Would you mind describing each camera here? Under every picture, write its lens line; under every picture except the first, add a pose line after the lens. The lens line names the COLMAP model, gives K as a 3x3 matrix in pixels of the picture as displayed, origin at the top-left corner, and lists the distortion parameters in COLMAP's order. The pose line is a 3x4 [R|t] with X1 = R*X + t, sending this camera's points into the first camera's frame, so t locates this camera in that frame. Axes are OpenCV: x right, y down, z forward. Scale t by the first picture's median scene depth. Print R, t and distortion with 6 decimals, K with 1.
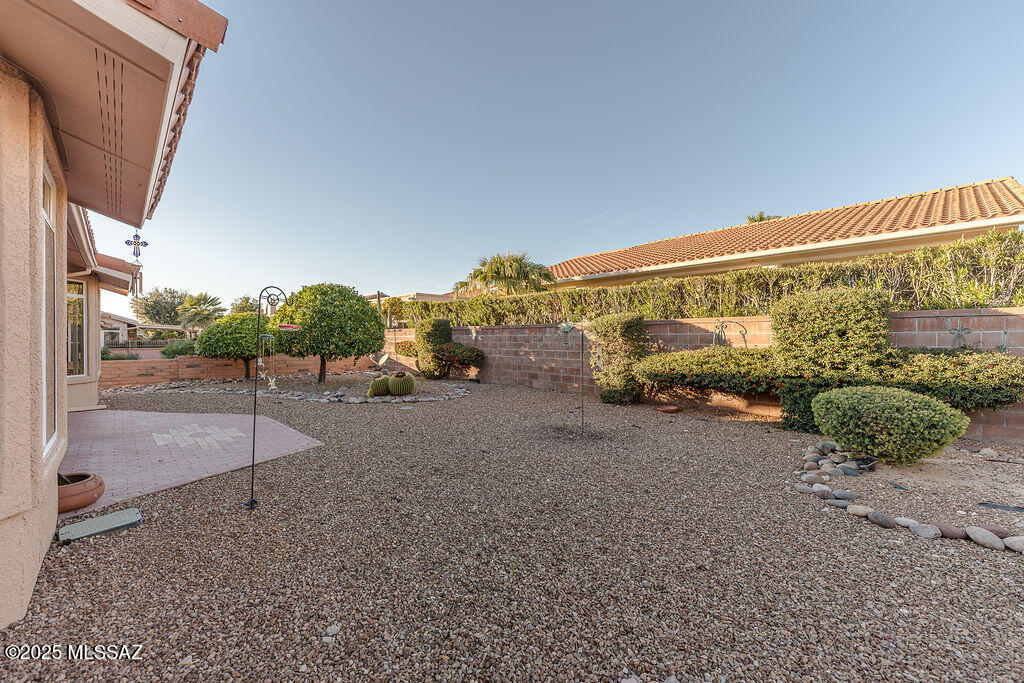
lens RADIAL K [[425.3, 0, 511.4], [0, 425.3, 337.1], [0, 0, 1]] dist [0.000522, -0.000738]
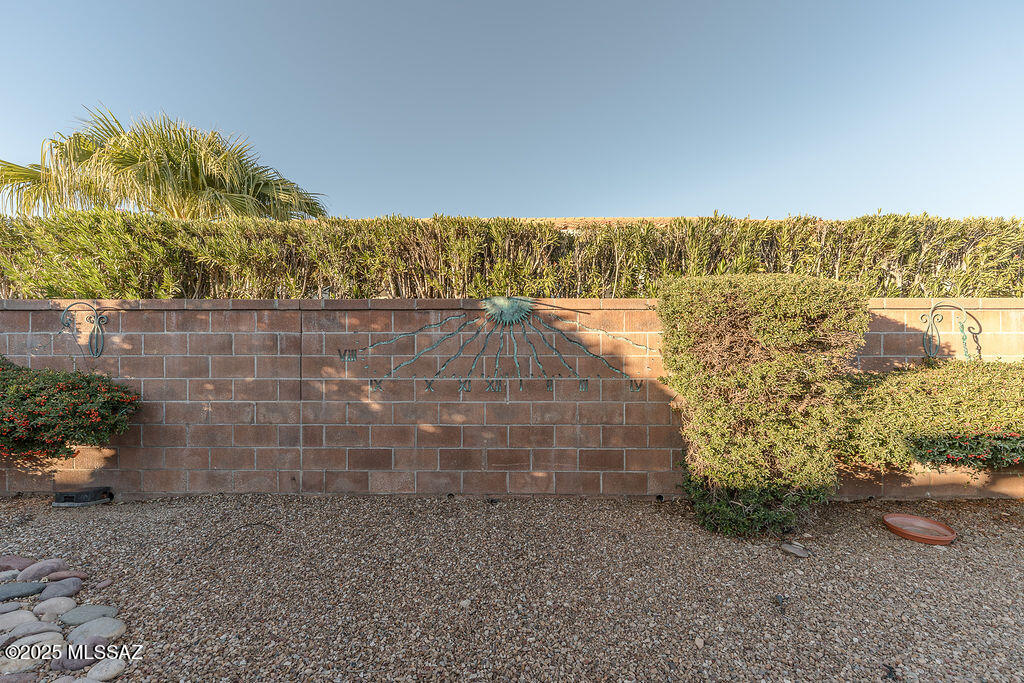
lens RADIAL K [[425.3, 0, 509.9], [0, 425.3, 339.1], [0, 0, 1]] dist [0.000522, -0.000738]
pose [[0.692001, 0.028978, 0.721315, -0.136369], [-0.002735, 0.999292, -0.037521, 0.015015], [-0.721892, 0.023992, 0.691590, 0.850323]]
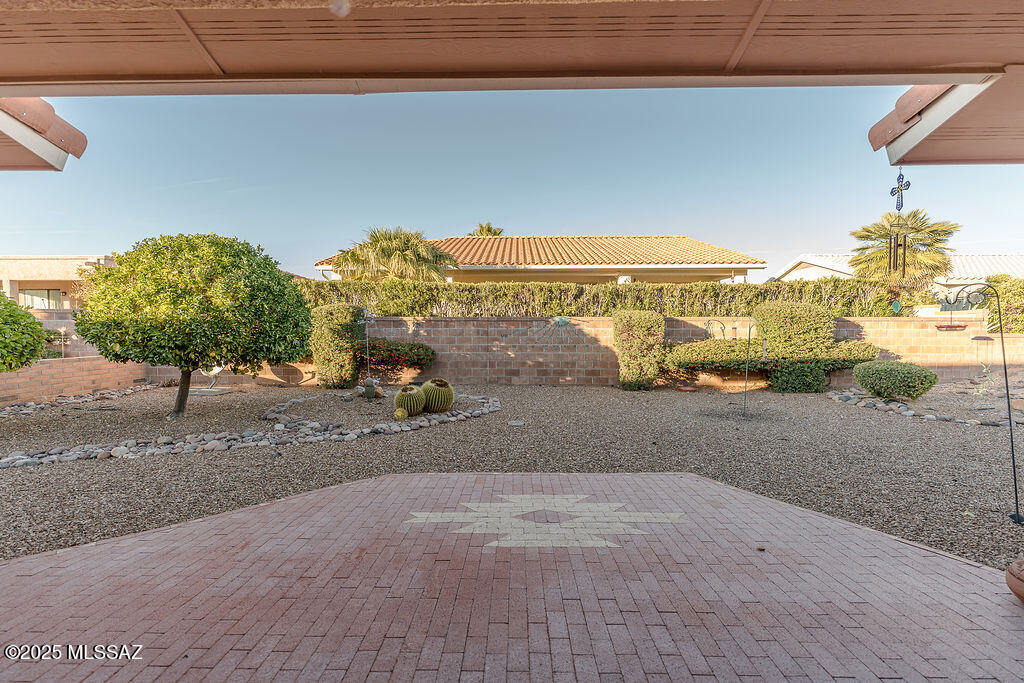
lens RADIAL K [[425.3, 0, 514.9], [0, 425.3, 339.9], [0, 0, 1]] dist [0.000522, -0.000738]
pose [[0.692815, -0.017853, 0.720894, -0.751271], [-0.003225, 0.999607, 0.027854, -0.007668], [-0.721108, -0.021623, 0.692485, 0.428626]]
